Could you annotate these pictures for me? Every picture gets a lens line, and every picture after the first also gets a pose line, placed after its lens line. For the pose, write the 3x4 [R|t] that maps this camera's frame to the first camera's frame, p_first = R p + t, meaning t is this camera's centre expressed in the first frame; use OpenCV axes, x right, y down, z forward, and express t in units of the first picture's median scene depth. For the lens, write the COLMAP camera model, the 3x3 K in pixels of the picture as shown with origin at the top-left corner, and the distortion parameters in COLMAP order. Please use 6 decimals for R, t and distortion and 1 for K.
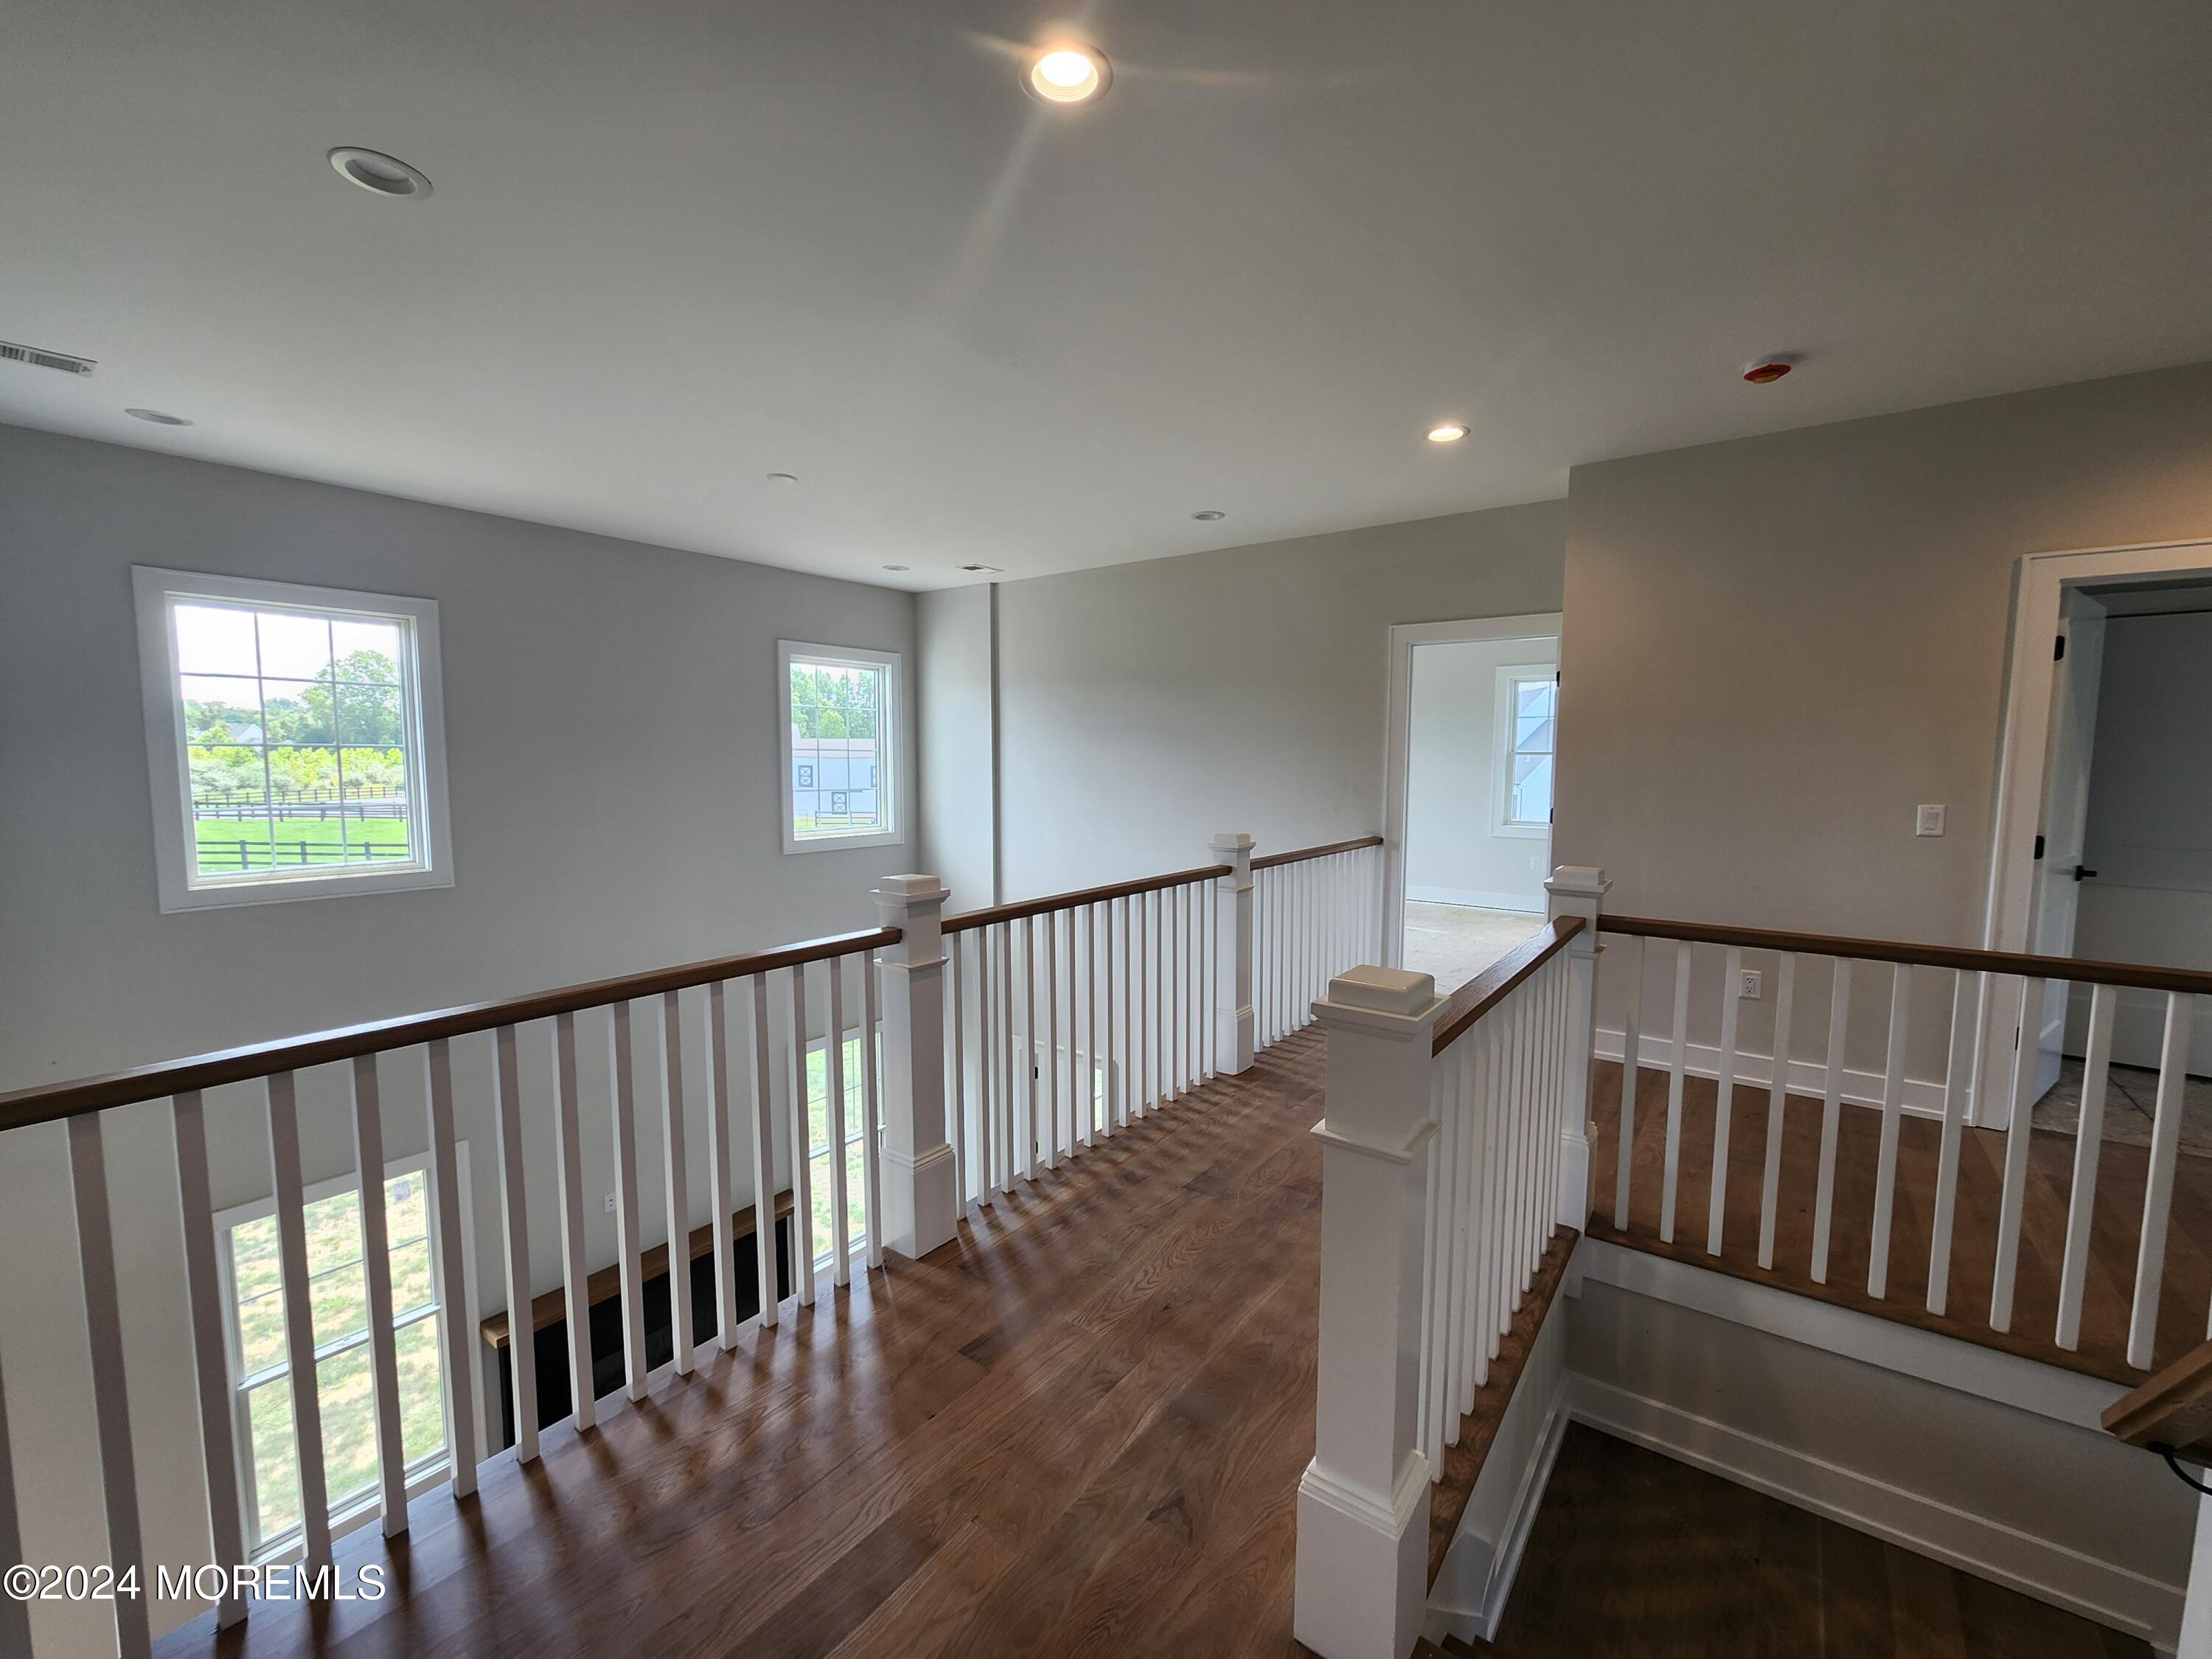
lens RADIAL K [[904.9, 0, 1117.3], [0, 904.9, 844.3], [0, 0, 1]] dist [0.000949, -0.000614]
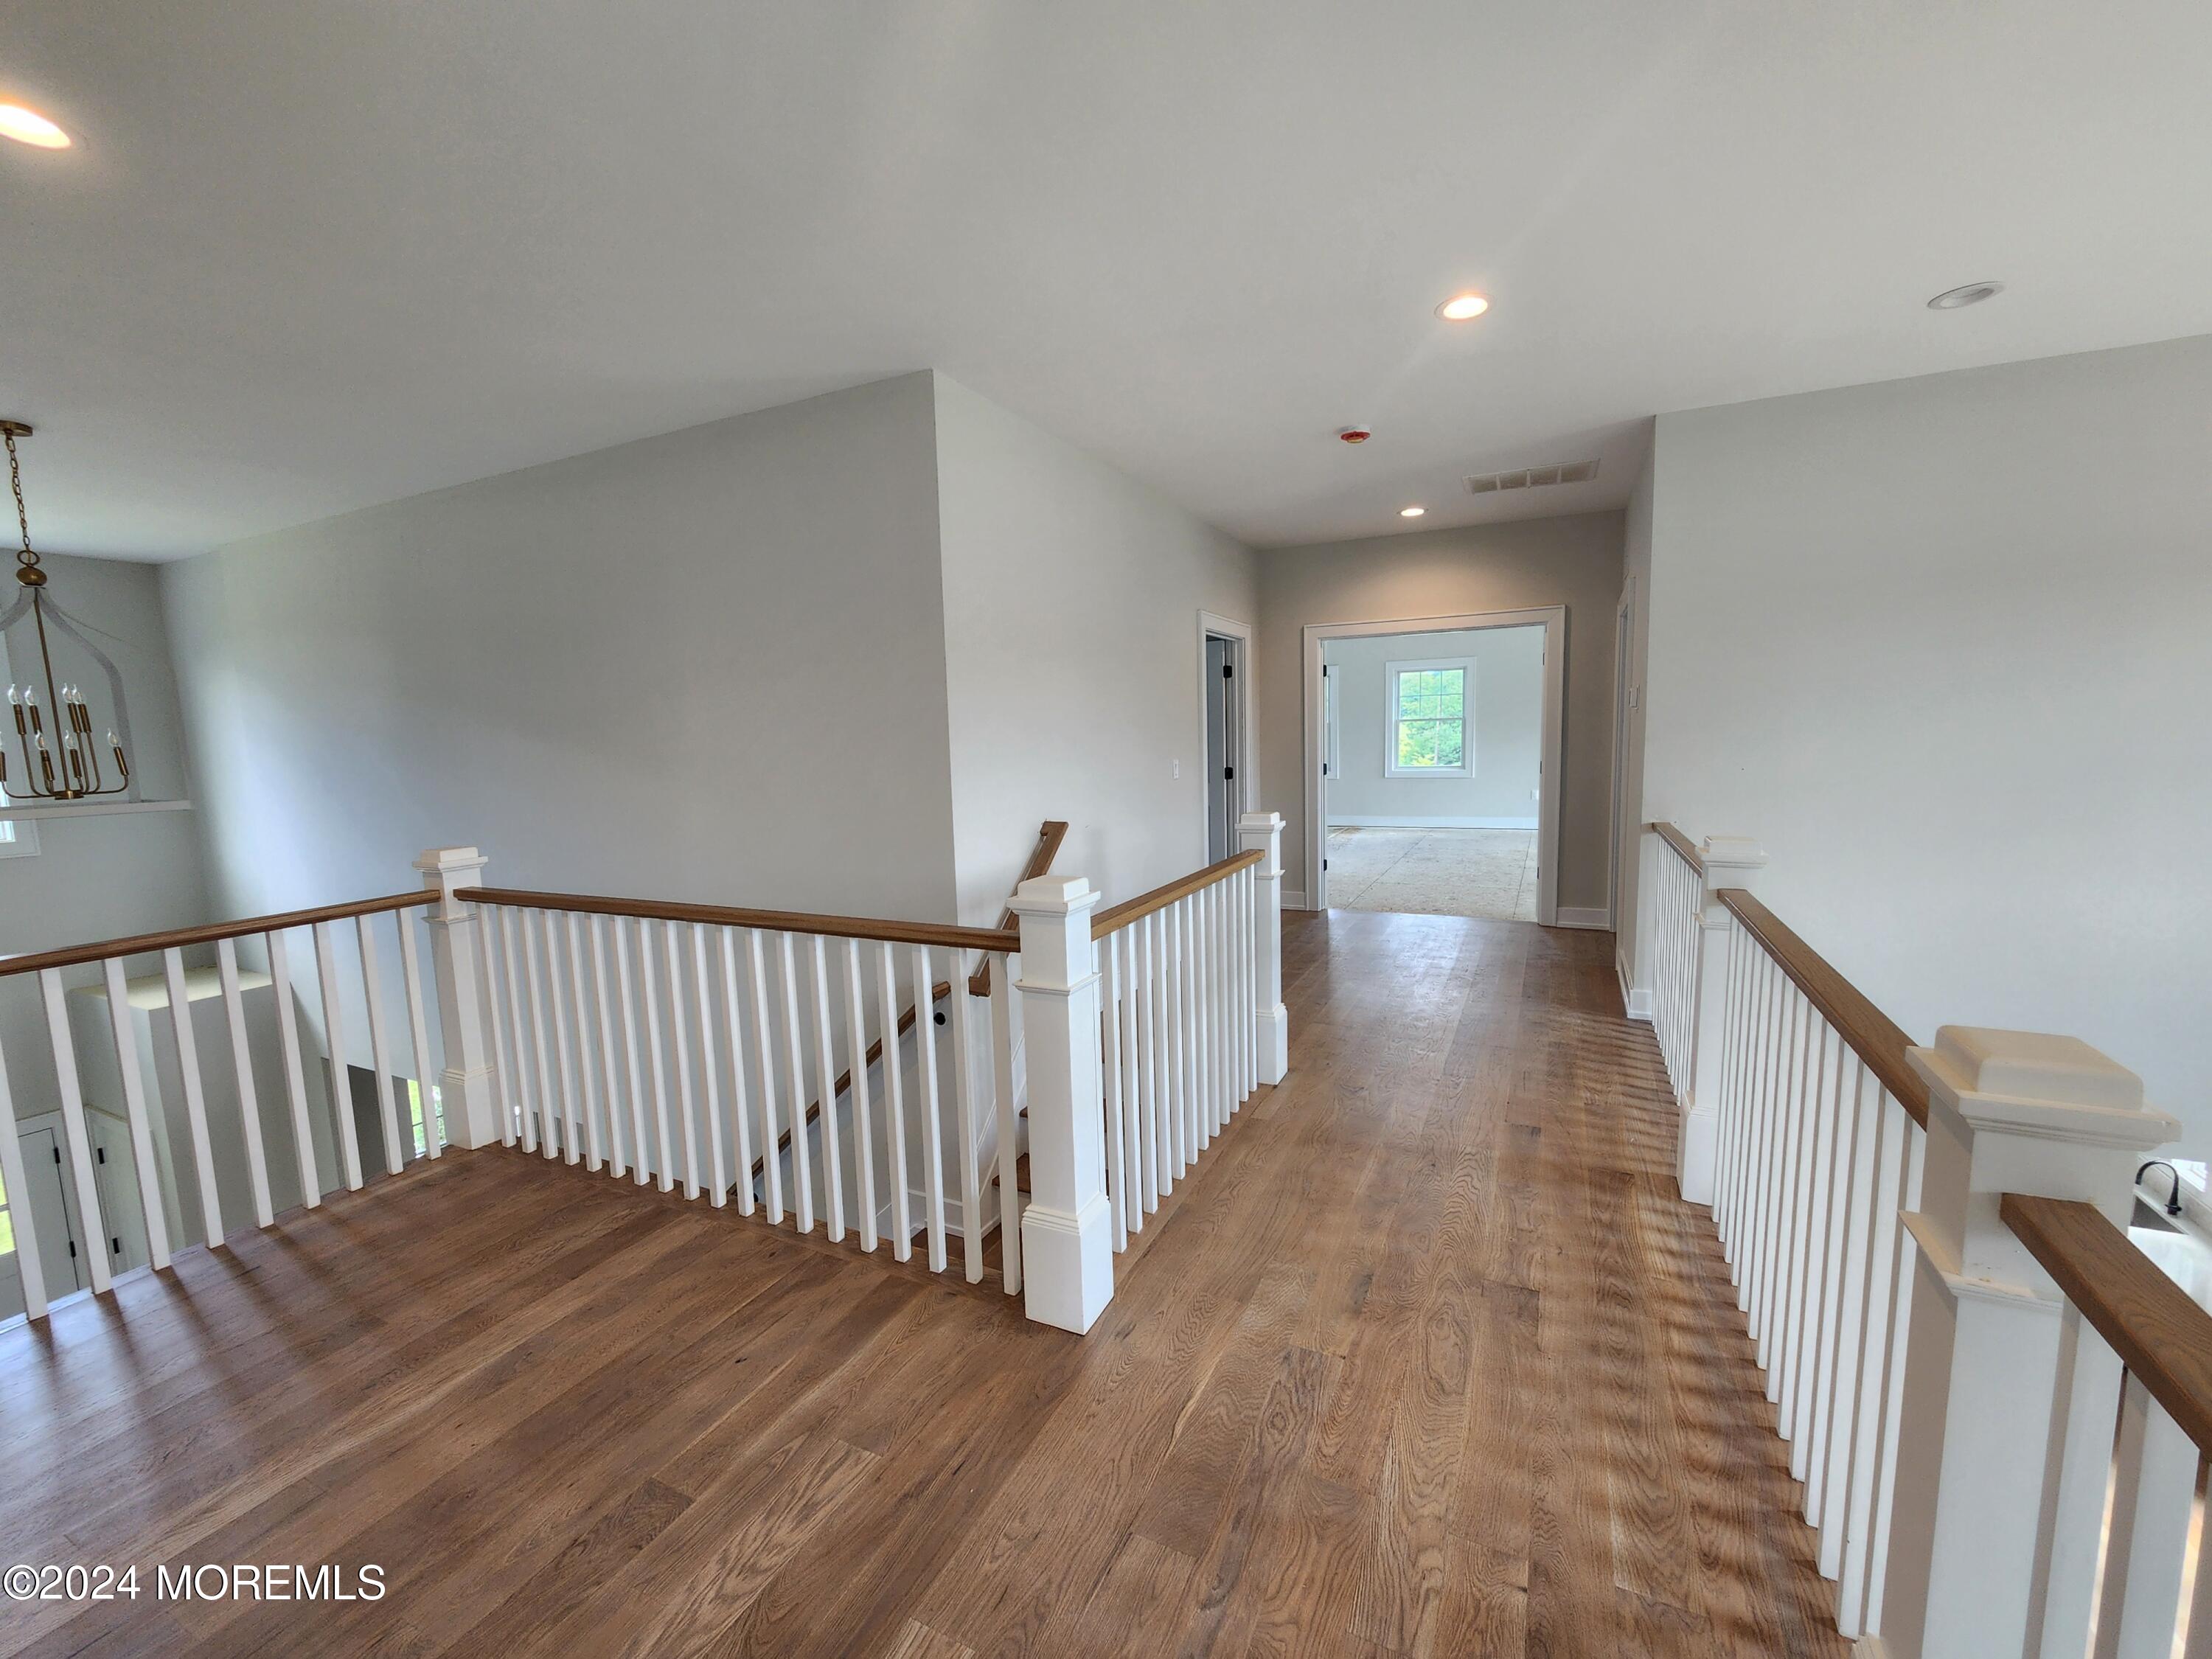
lens RADIAL K [[904.9, 0, 1117.3], [0, 904.9, 844.3], [0, 0, 1]] dist [0.000949, -0.000614]
pose [[-0.983488, 0.043576, -0.175649, 0.504661], [0.005316, 0.977115, 0.212644, -0.140839], [0.180896, 0.208199, -0.961213, 1.494401]]
